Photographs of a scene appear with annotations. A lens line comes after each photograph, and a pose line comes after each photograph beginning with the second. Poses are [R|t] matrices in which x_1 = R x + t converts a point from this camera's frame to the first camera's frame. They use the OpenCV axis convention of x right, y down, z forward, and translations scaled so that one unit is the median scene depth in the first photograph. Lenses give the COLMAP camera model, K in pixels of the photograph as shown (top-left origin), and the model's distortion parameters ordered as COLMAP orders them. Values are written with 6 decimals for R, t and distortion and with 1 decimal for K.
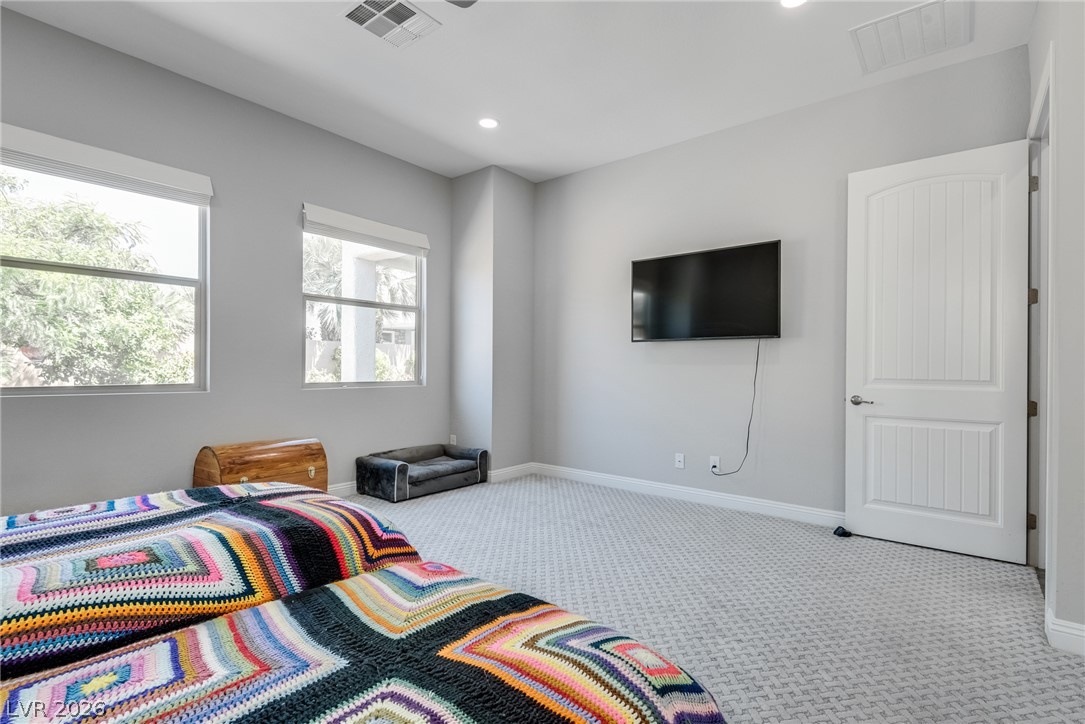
lens RADIAL K [[513.5, 0, 538.0], [0, 513.5, 370.6], [0, 0, 1]] dist [0.001180, 0.000103]
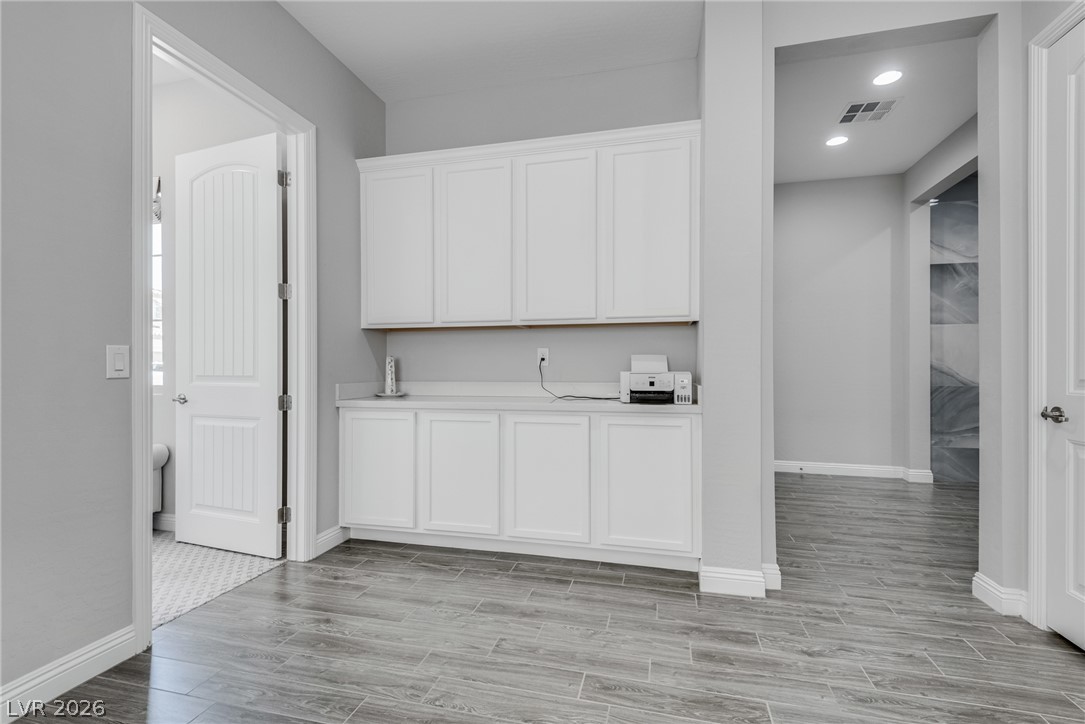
lens RADIAL K [[513.5, 0, 538.0], [0, 513.5, 370.6], [0, 0, 1]] dist [0.001180, 0.000103]
pose [[0.910871, -0.005971, 0.412648, 0.970873], [0.006440, 0.999979, 0.000256, 0.012781], [-0.412641, 0.002424, 0.910891, -0.120104]]
